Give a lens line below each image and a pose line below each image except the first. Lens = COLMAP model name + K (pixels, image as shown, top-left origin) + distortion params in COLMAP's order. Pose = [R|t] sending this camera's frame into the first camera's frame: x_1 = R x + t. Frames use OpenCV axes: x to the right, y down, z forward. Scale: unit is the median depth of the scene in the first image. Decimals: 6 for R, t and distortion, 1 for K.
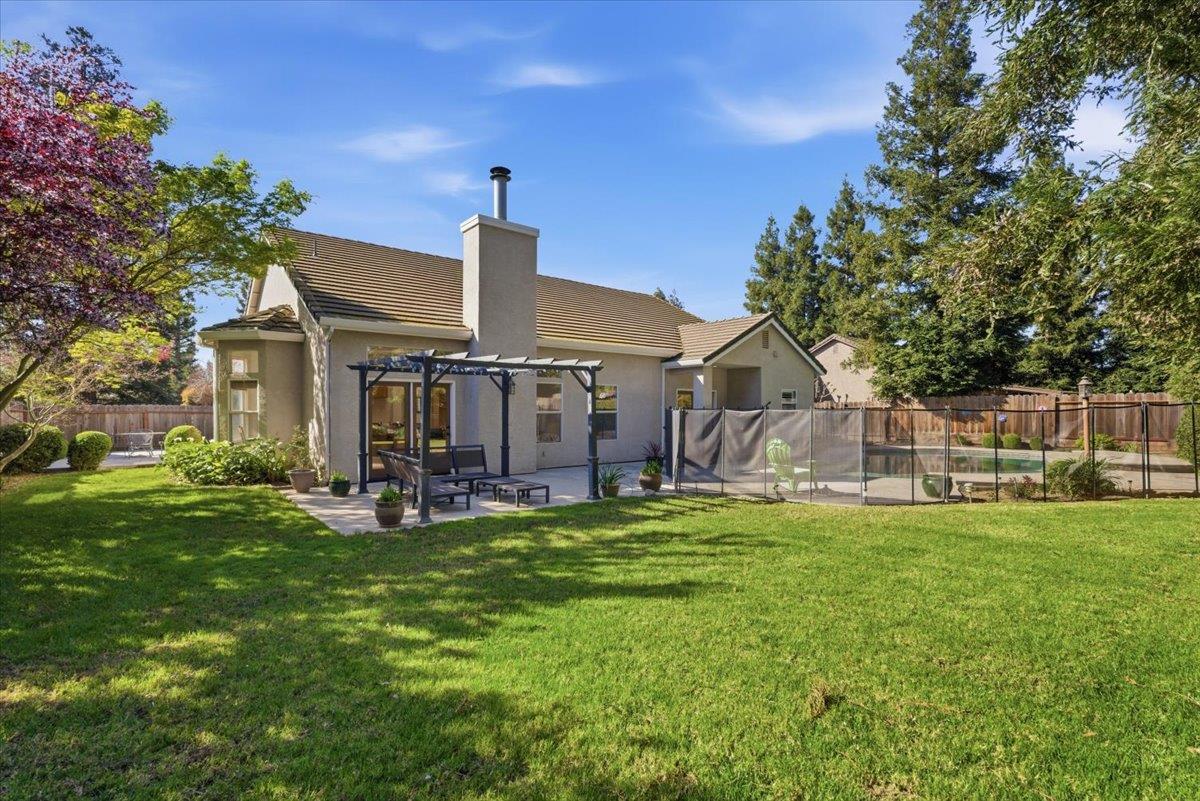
lens RADIAL K [[541.8, 0, 600.0], [0, 541.8, 400.5], [0, 0, 1]] dist [-0.002469, -0.000151]
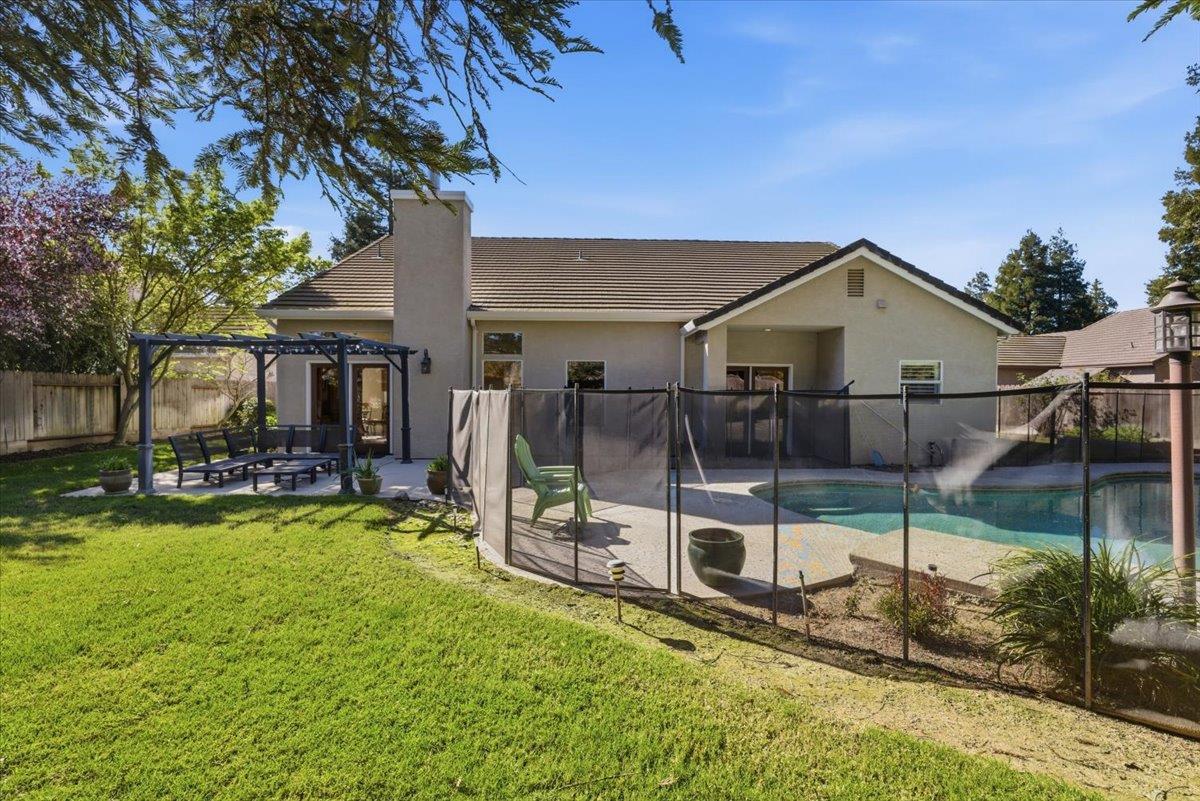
lens RADIAL K [[541.8, 0, 600.0], [0, 541.8, 400.5], [0, 0, 1]] dist [-0.002469, -0.000151]
pose [[0.805719, 0.005996, -0.592268, 0.446166], [0.009911, 0.999672, 0.023603, 0.009659], [0.592215, -0.024888, 0.805395, 0.300358]]
